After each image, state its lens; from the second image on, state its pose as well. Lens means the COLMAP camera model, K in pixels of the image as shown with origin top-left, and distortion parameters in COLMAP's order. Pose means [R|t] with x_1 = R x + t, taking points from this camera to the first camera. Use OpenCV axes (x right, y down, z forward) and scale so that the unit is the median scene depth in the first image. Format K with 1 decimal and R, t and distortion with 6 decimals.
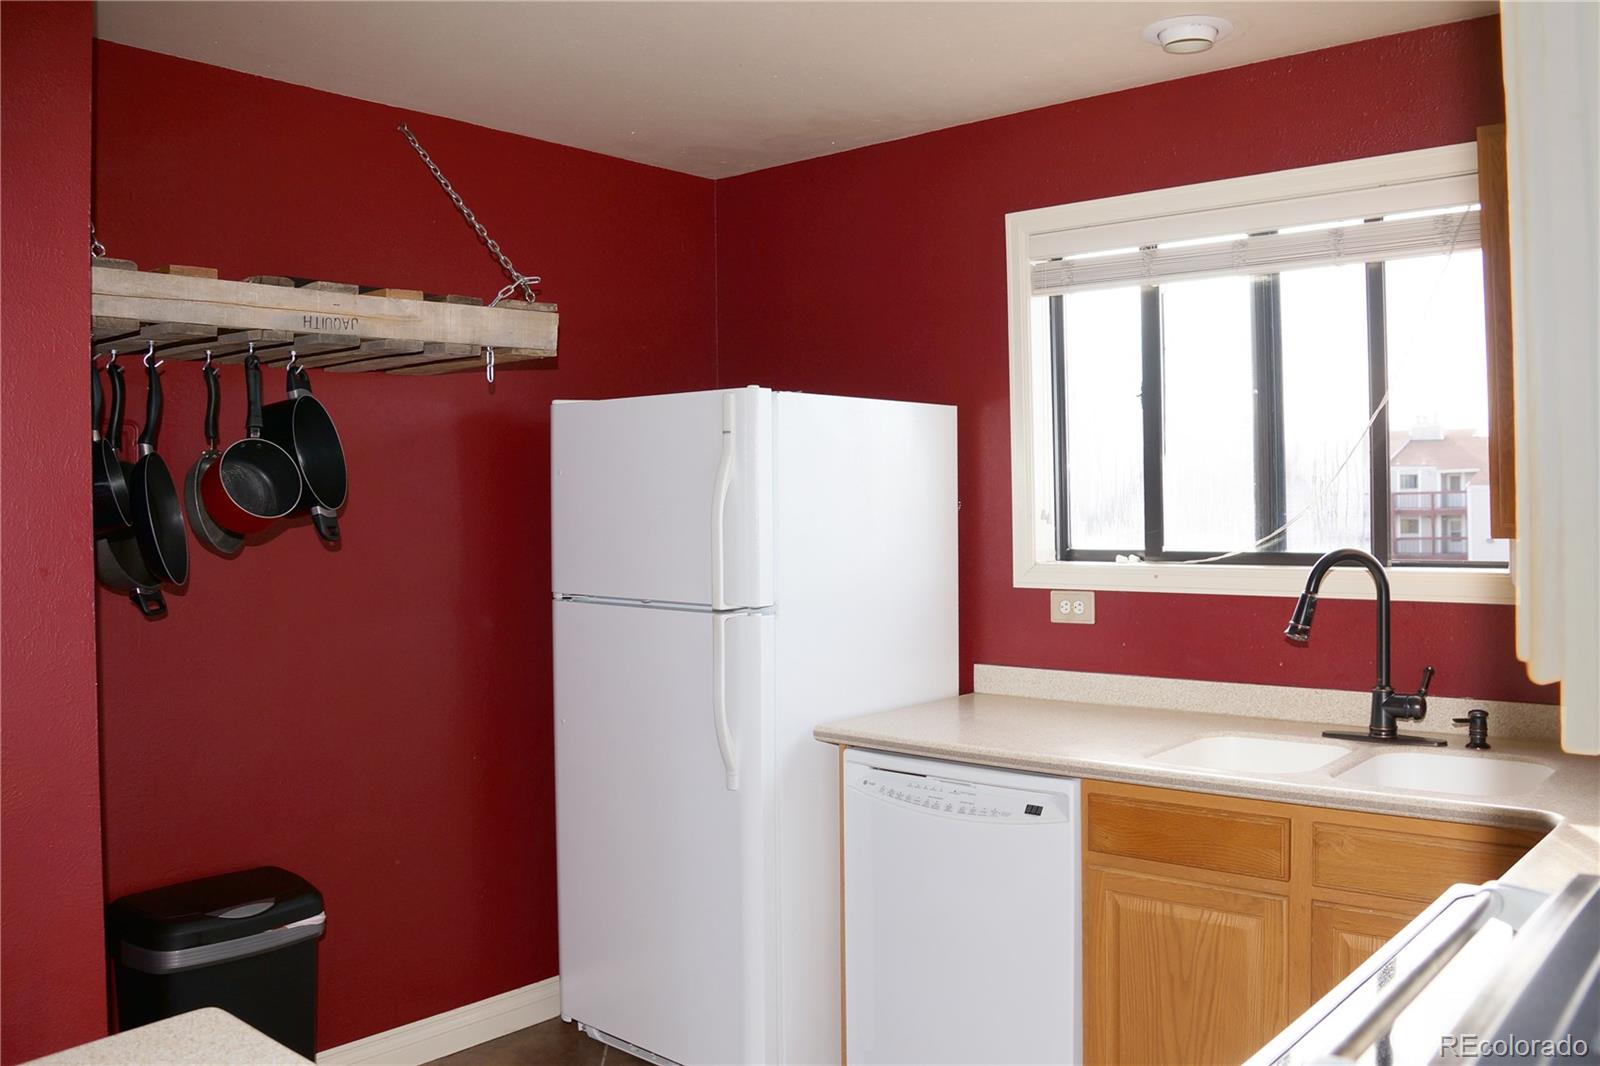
lens RADIAL K [[1211.6, 0, 799.0], [0, 1211.6, 505.9], [0, 0, 1]] dist [0.005627, -0.164799]
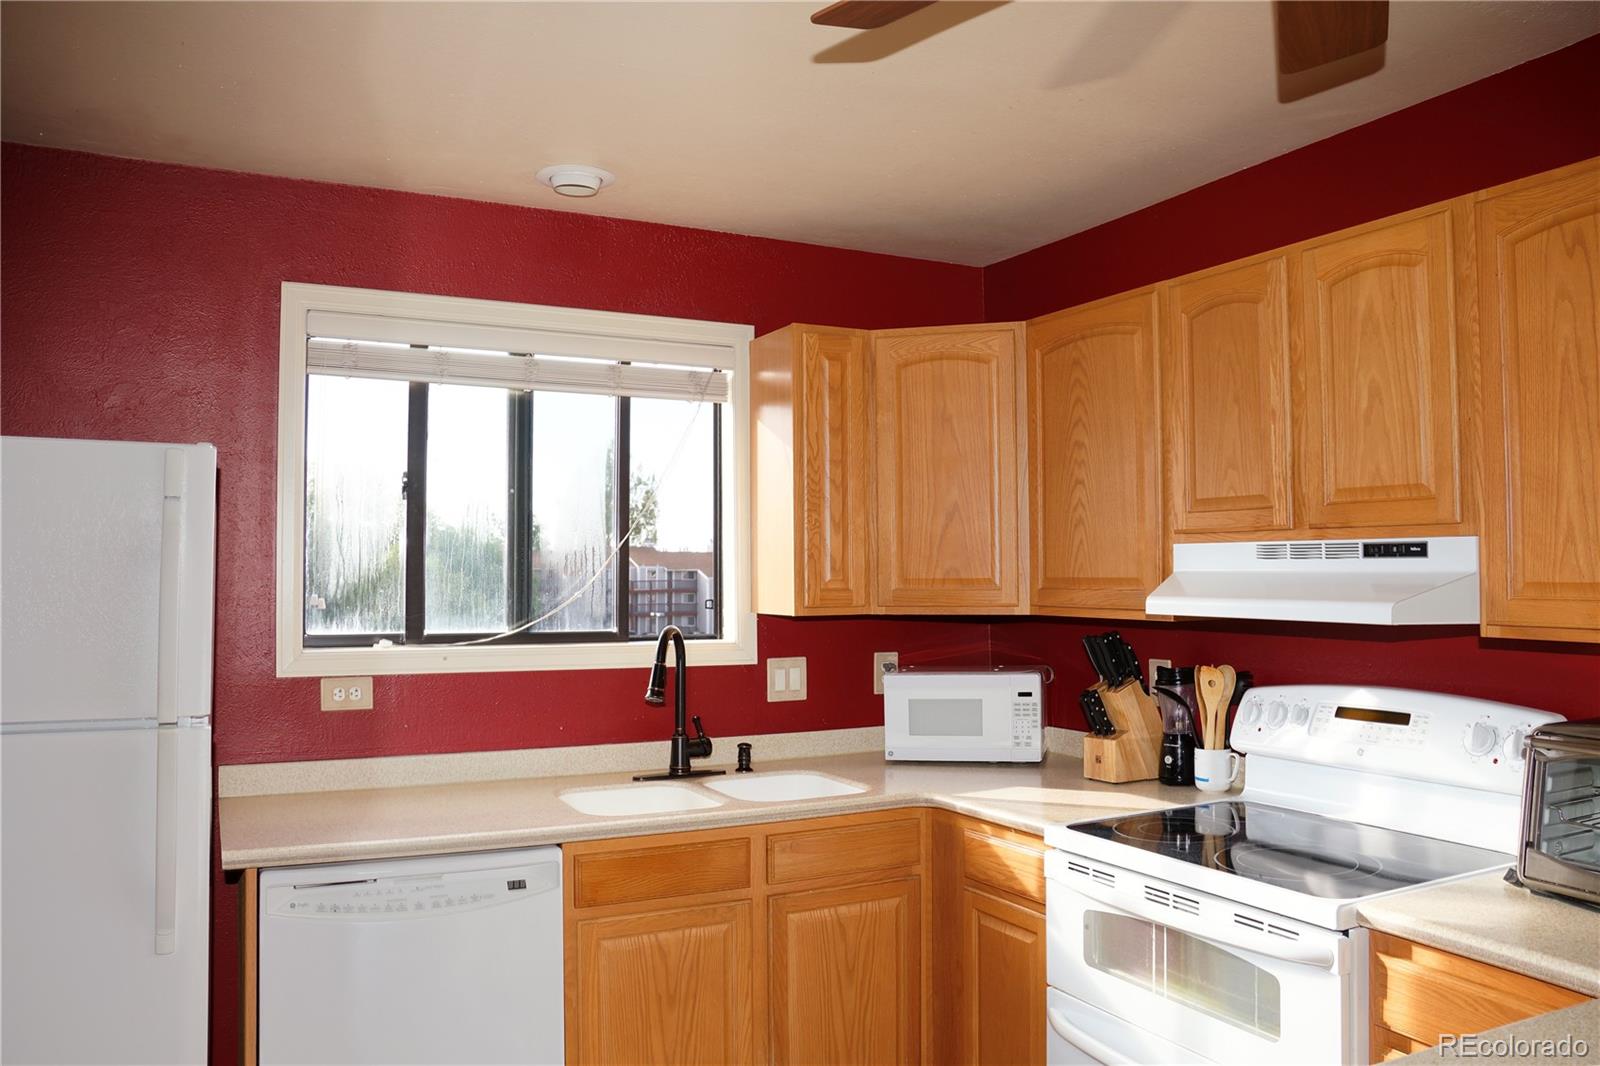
lens RADIAL K [[1138.2, 0, 800.0], [0, 1138.2, 533.0], [0, 0, 1]] dist [-0.160960, 0.140282]
pose [[0.450085, 0.053874, 0.891359, -0.518656], [-0.000711, 0.998200, -0.059973, 0.008850], [-0.892985, 0.026359, 0.449313, 0.329387]]
